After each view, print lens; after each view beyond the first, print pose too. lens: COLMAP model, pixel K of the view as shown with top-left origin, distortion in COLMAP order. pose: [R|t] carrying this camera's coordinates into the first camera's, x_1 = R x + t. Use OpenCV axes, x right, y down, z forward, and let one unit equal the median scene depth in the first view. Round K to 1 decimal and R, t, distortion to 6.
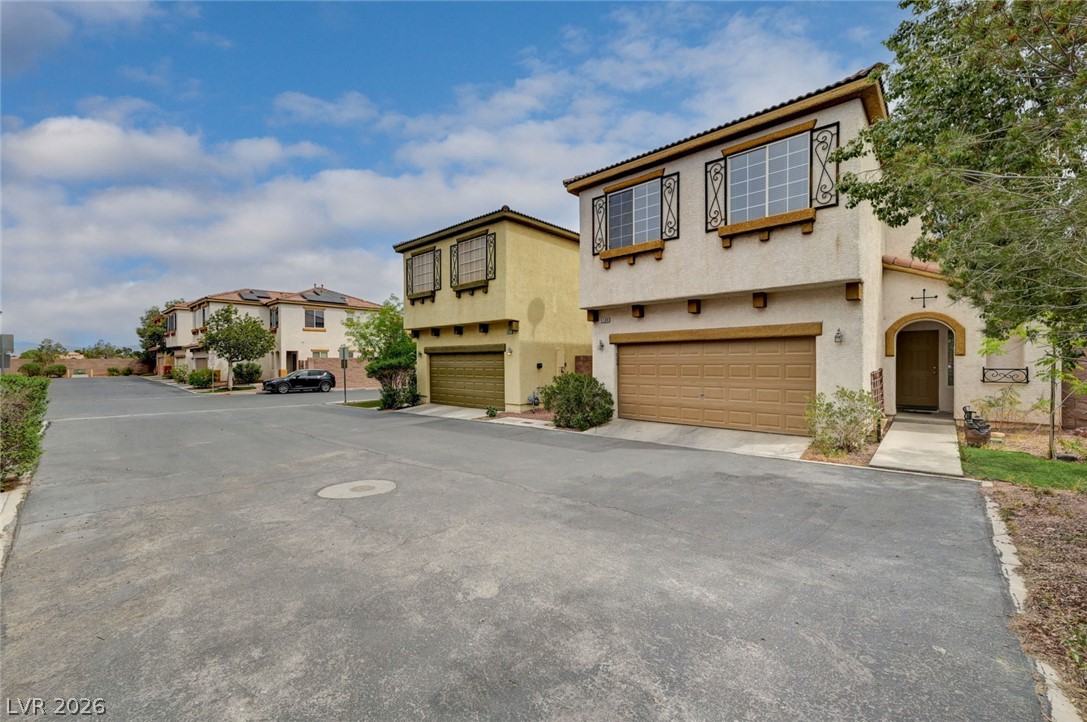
lens RADIAL K [[430.4, 0, 561.9], [0, 430.4, 361.3], [0, 0, 1]] dist [0.015498, 0.000416]
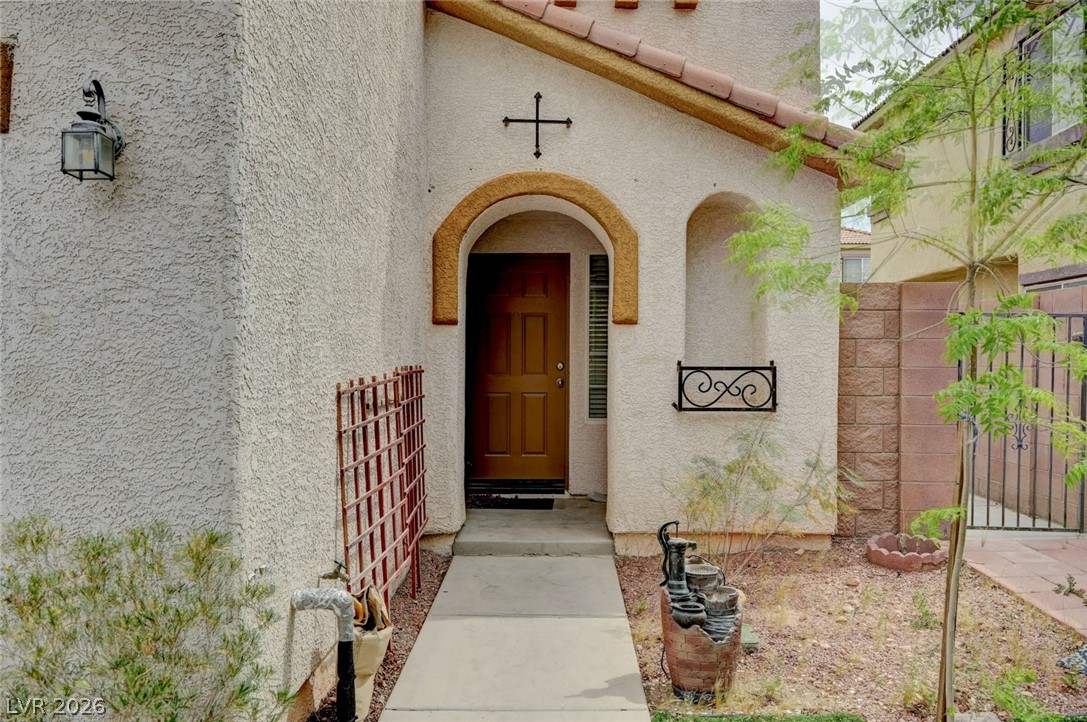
lens RADIAL K [[872.0, 0, 543.7], [0, 872.0, 360.0], [0, 0, 1]] dist [0.041062, -0.035123]
pose [[0.756934, 0.006227, 0.653462, 0.485003], [-0.004730, 0.999981, -0.004051, 0.014796], [-0.653474, -0.000025, 0.756949, 0.591352]]
